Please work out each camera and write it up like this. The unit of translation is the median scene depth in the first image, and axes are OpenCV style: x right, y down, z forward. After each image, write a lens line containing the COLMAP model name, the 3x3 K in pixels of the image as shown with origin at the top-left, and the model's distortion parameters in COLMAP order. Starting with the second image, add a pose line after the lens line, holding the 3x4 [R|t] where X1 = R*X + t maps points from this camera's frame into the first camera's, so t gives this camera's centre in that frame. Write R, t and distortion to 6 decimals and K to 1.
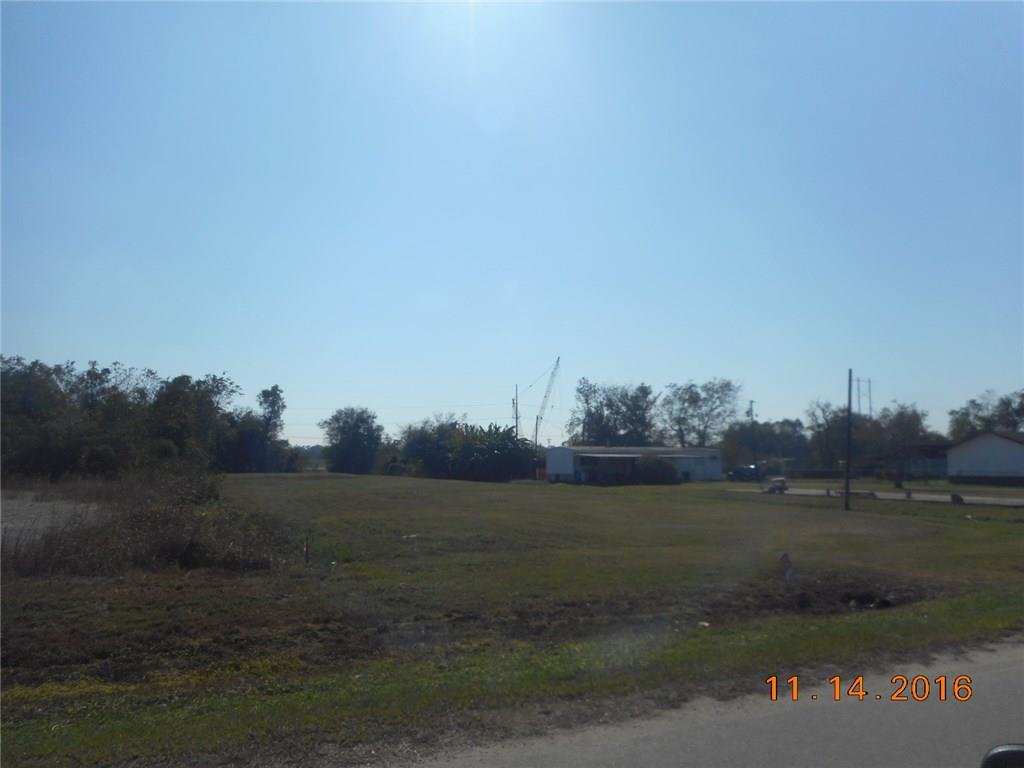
lens RADIAL K [[808.8, 0, 512.0], [0, 808.8, 384.0], [0, 0, 1]] dist [0.017357, 0.000275]
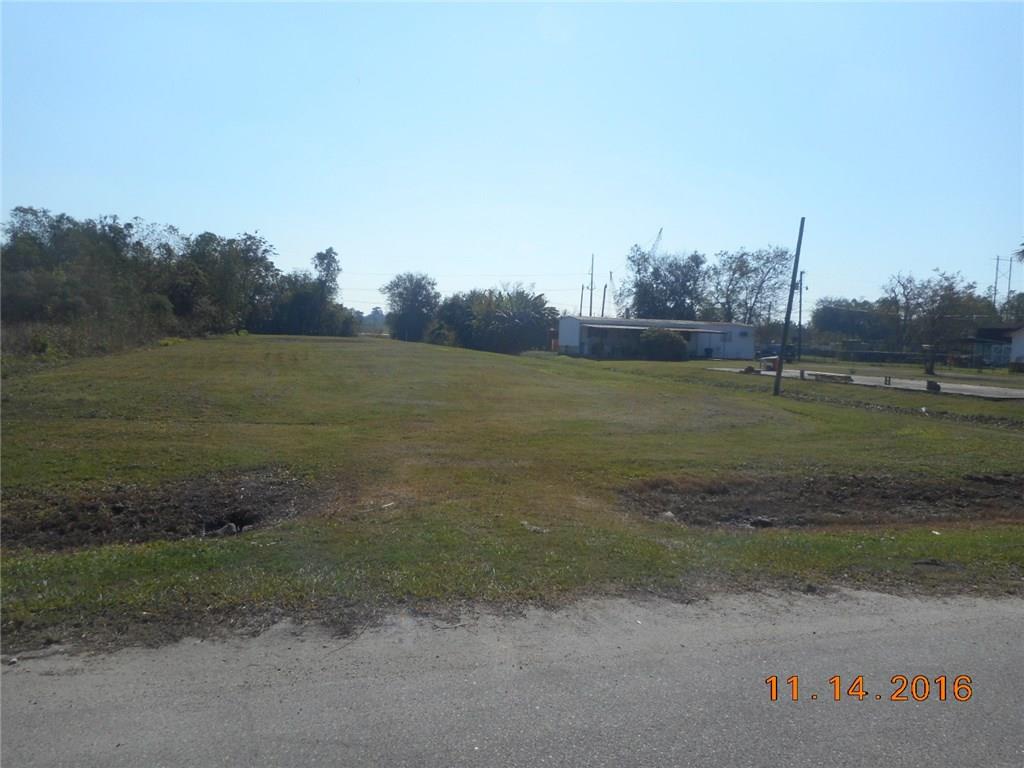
lens RADIAL K [[808.8, 0, 512.0], [0, 808.8, 384.0], [0, 0, 1]] dist [0.017357, 0.000275]
pose [[0.986826, 0.045208, -0.155339, 0.107384], [-0.020864, 0.987708, 0.154908, 0.009783], [0.160433, -0.149627, 0.975640, 0.063407]]
